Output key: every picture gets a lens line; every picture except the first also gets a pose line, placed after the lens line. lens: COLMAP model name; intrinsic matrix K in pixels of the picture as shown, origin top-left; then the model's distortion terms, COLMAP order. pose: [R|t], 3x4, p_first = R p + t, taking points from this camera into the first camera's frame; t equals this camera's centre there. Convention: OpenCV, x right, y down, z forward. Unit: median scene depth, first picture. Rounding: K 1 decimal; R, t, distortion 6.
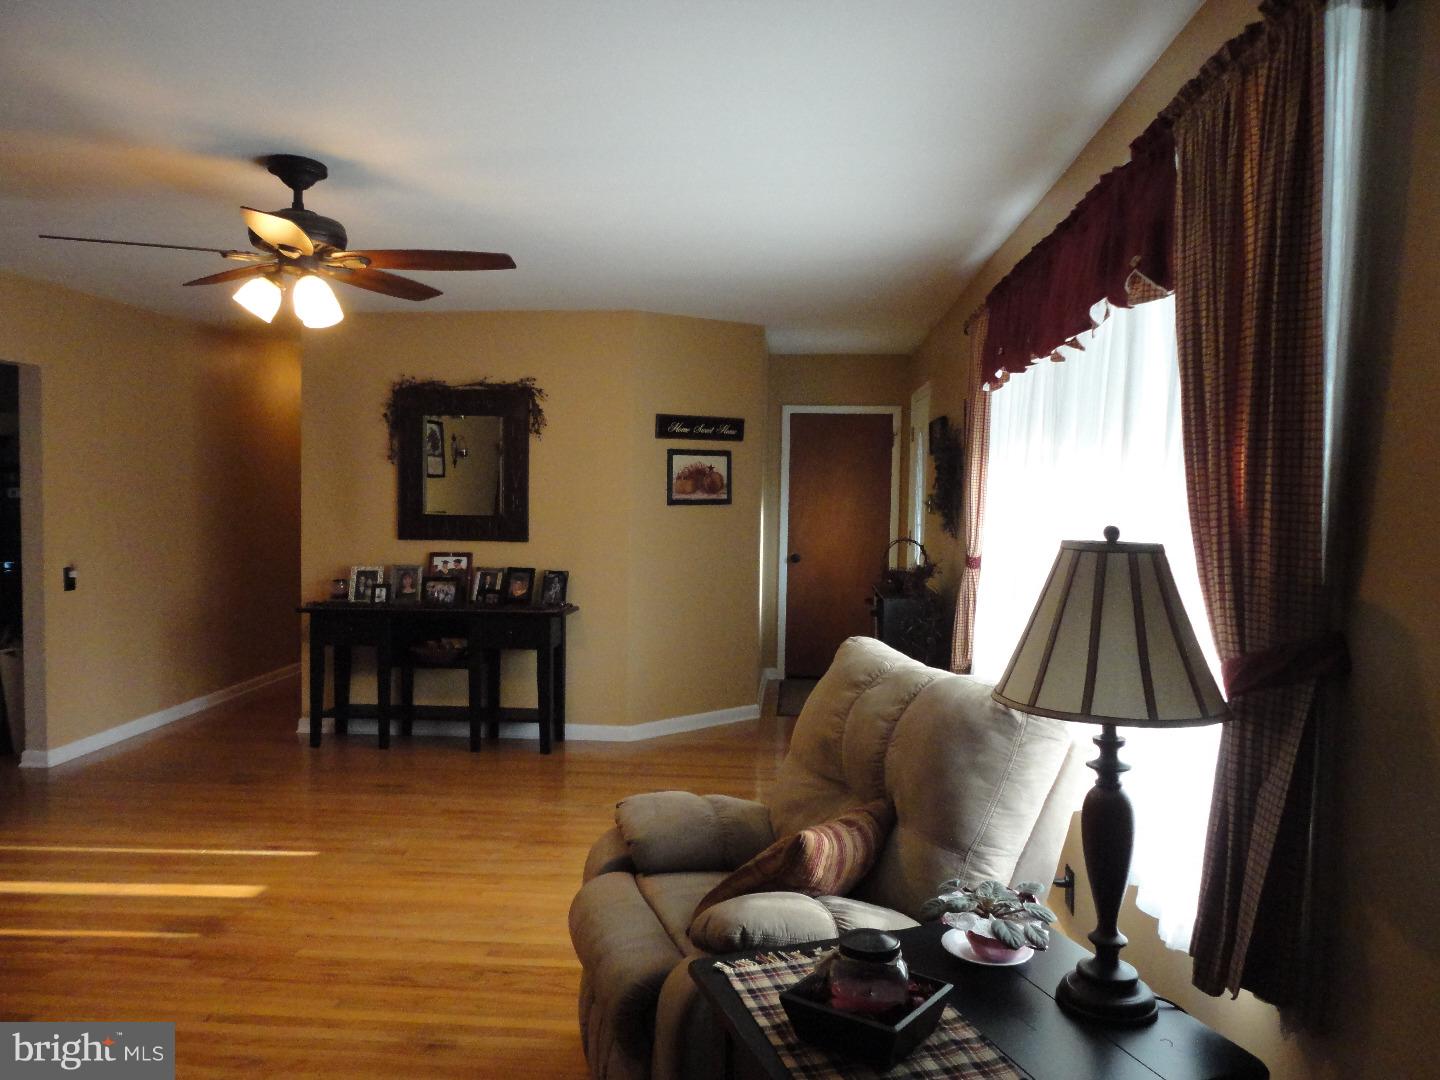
lens RADIAL K [[1050.6, 0, 721.5], [0, 1050.6, 517.5], [0, 0, 1]] dist [0.010292, -0.006156]
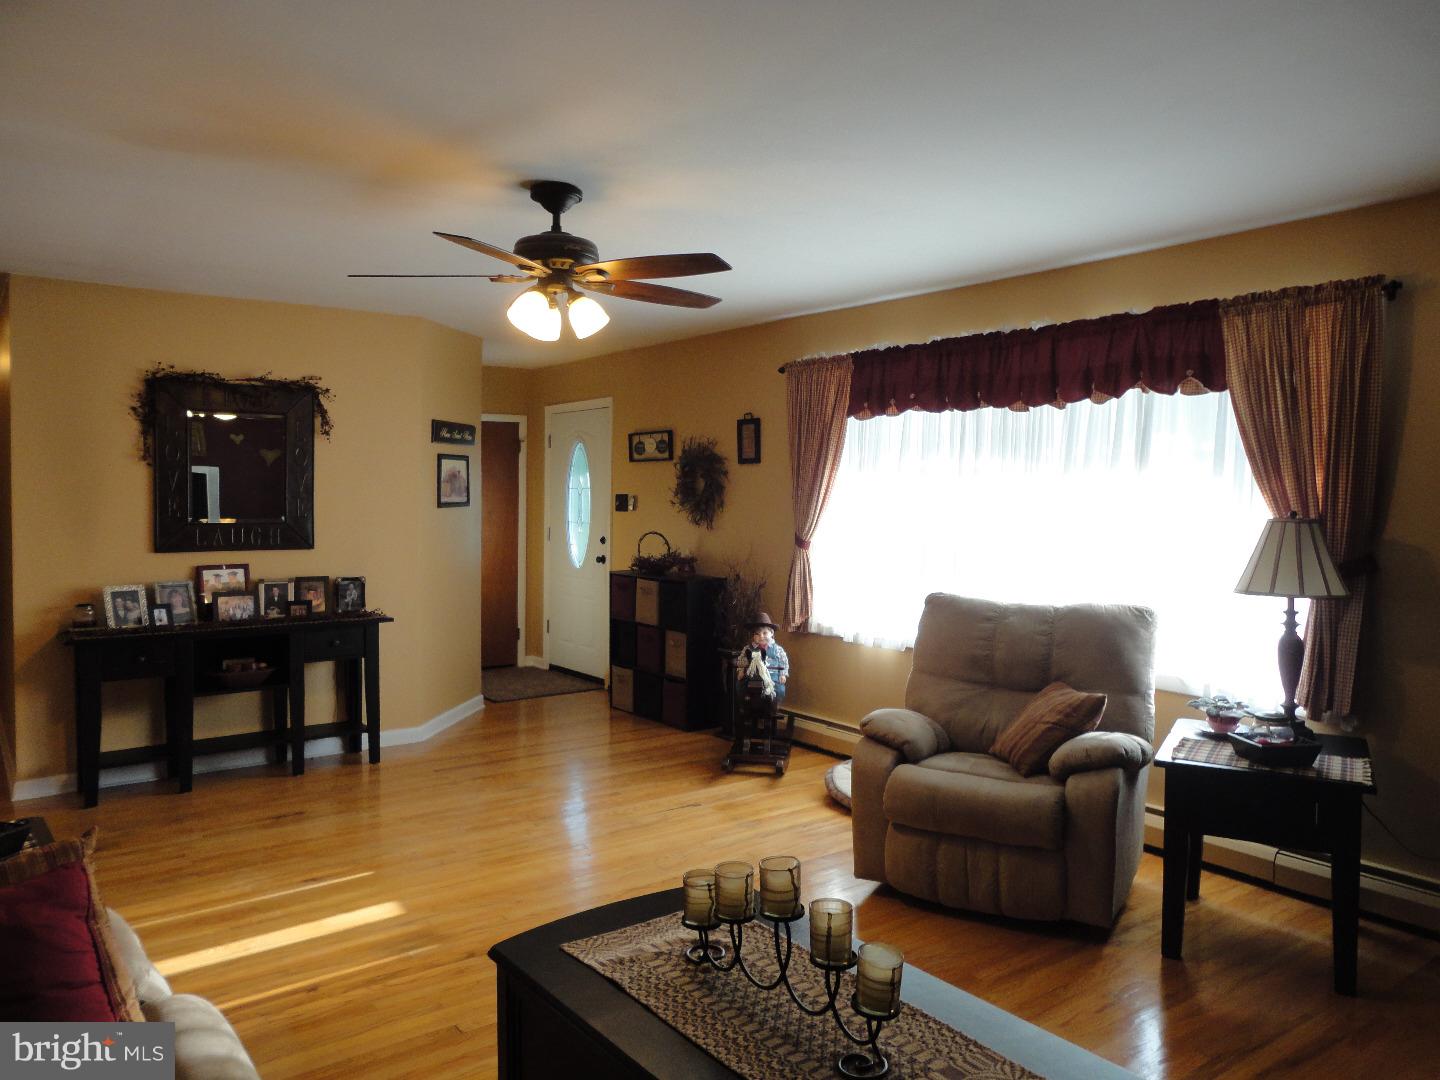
lens RADIAL K [[1050.6, 0, 721.5], [0, 1050.6, 517.5], [0, 0, 1]] dist [0.010292, -0.006156]
pose [[0.760743, -0.023863, 0.648615, -0.523205], [0.024952, 0.999660, 0.007513, -0.003204], [-0.648574, 0.010469, 0.761080, 0.038974]]
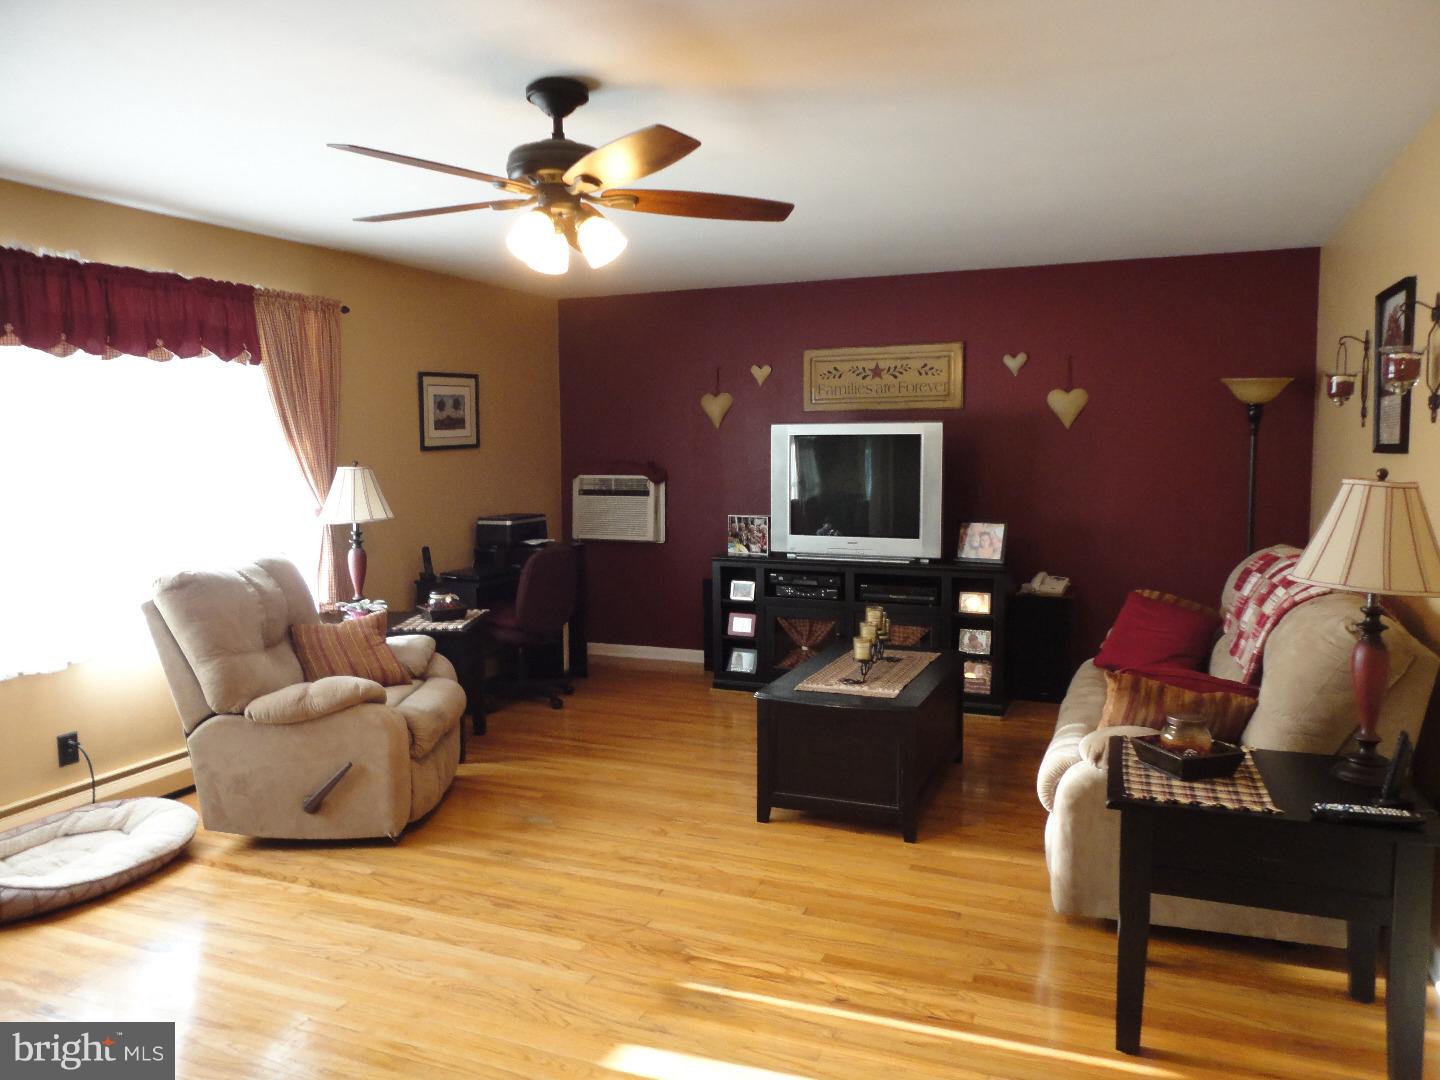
lens RADIAL K [[1050.6, 0, 721.5], [0, 1050.6, 517.5], [0, 0, 1]] dist [0.010292, -0.006156]
pose [[-0.950245, -0.023520, 0.310615, -0.437845], [0.011815, 0.993707, 0.111388, -0.039058], [-0.311280, 0.109516, -0.943987, 0.985638]]
